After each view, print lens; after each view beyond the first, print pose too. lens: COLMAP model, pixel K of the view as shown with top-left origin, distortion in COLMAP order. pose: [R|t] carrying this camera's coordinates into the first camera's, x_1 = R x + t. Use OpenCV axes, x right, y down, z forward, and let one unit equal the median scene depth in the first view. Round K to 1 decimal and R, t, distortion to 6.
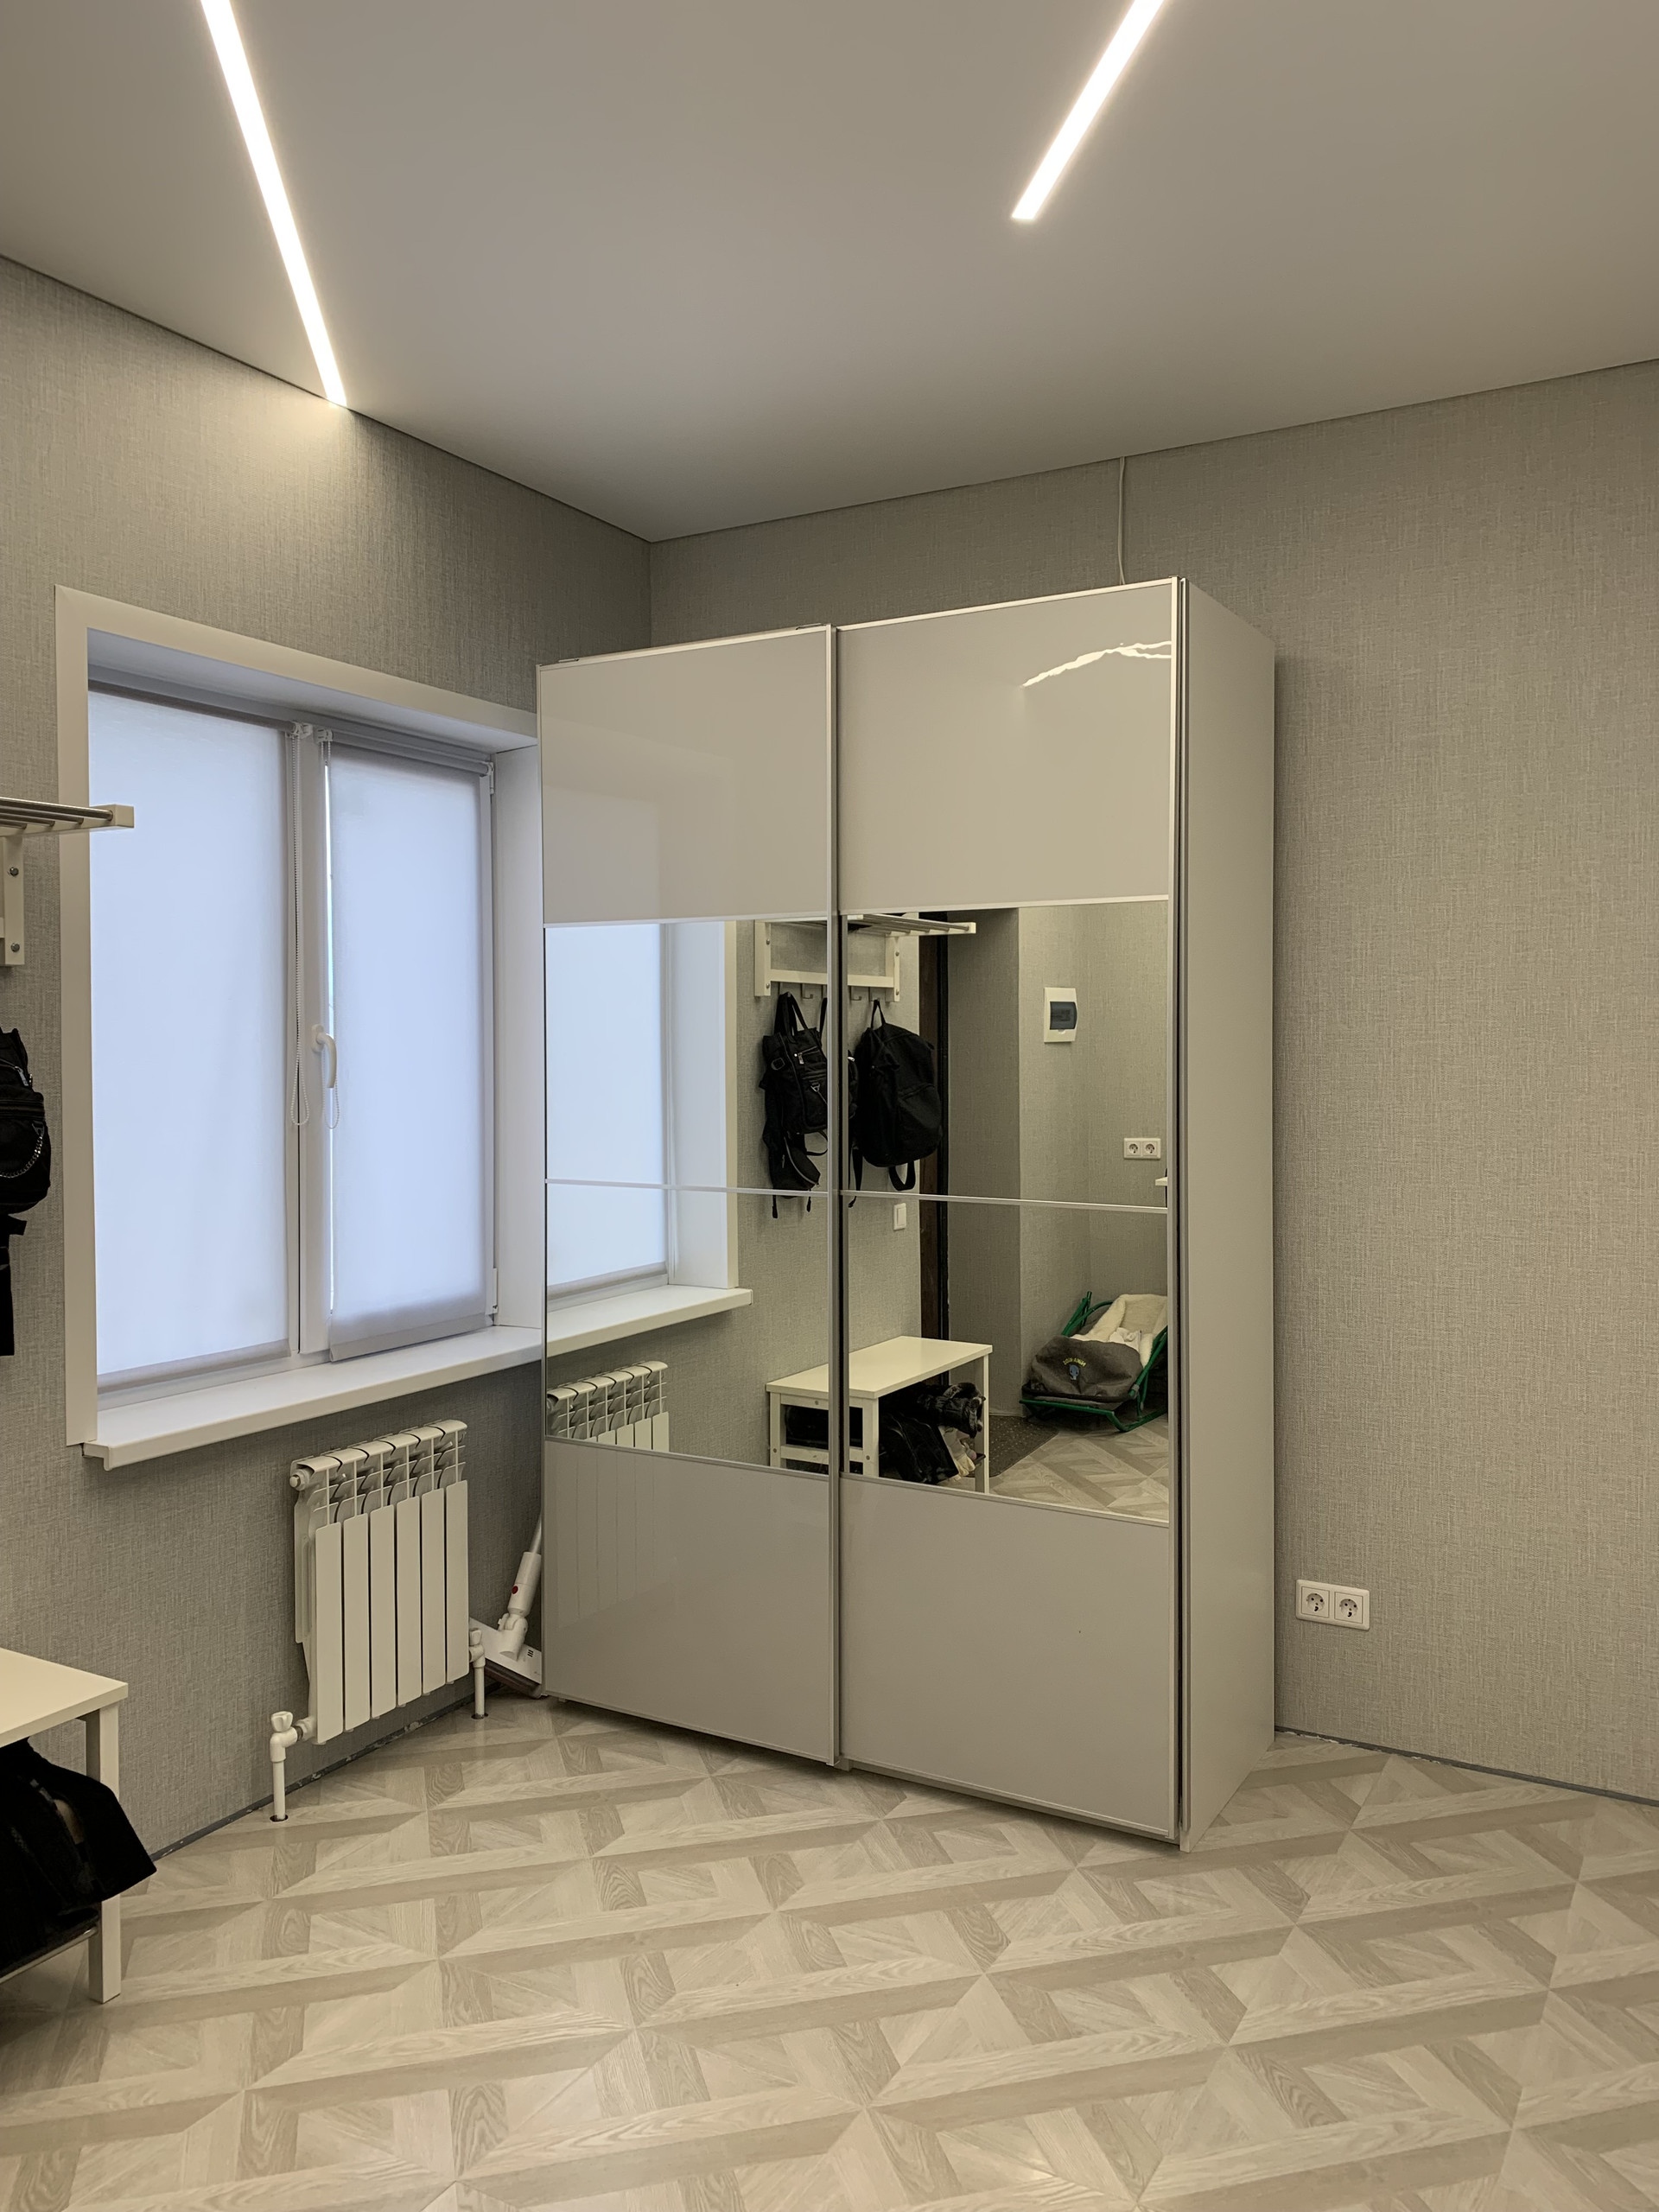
lens RADIAL K [[1685.7, 0, 806.1], [0, 1685.7, 1073.1], [0, 0, 1]] dist [0.034639, -0.036381]
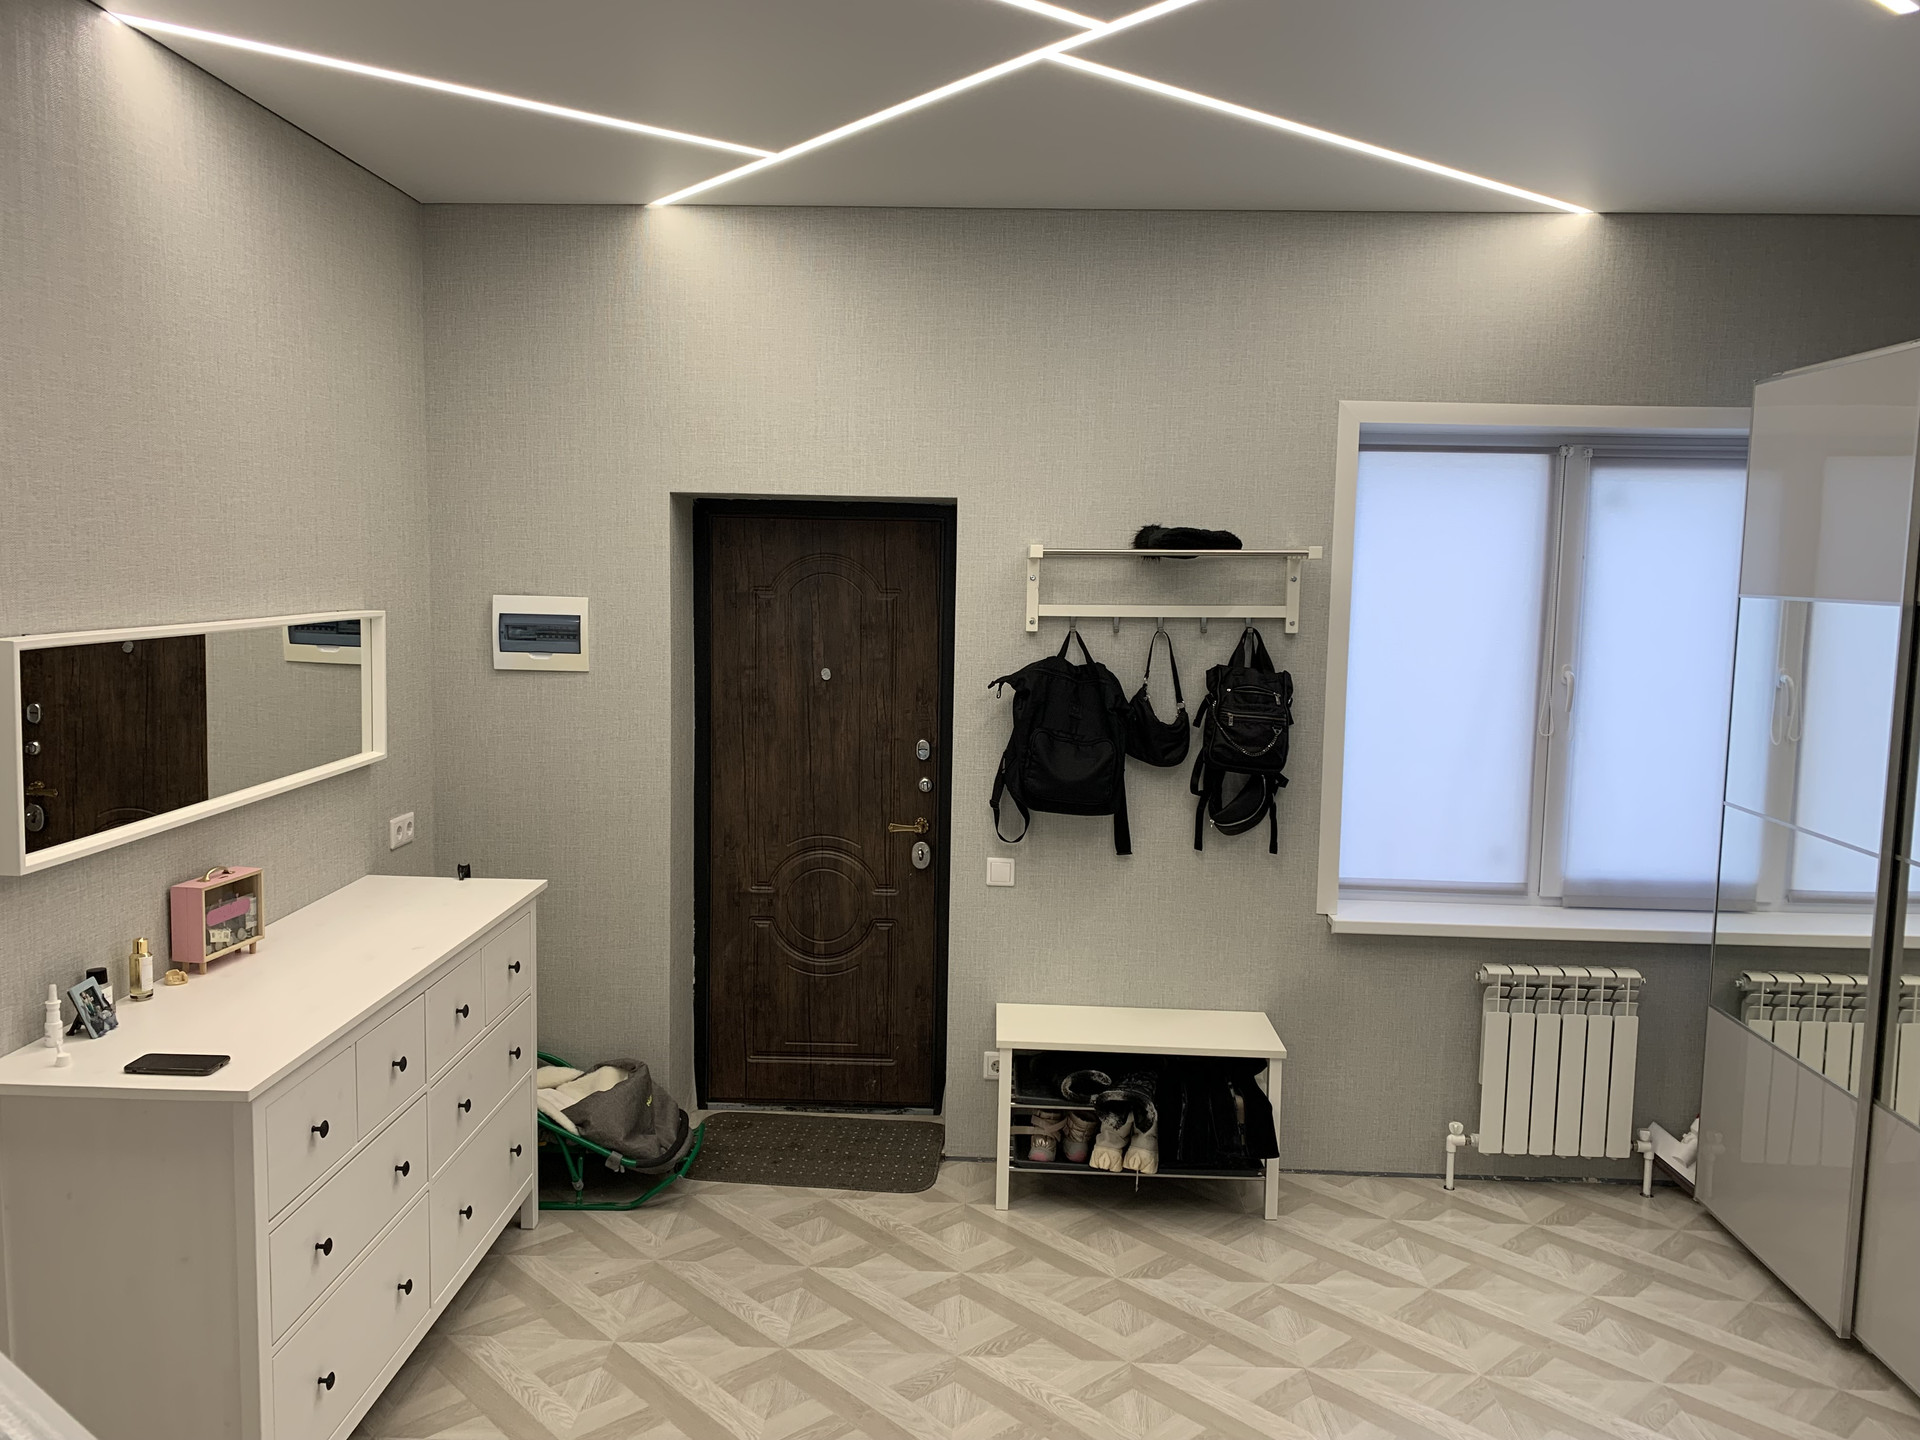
lens RADIAL K [[1463.1, 0, 963.7], [0, 1463.1, 716.2], [0, 0, 1]] dist [0.034639, -0.036381]
pose [[0.476800, 0.108341, -0.872310, 0.586587], [-0.034263, 0.993912, 0.104716, -0.106235], [0.878344, -0.020040, 0.477609, -0.008300]]
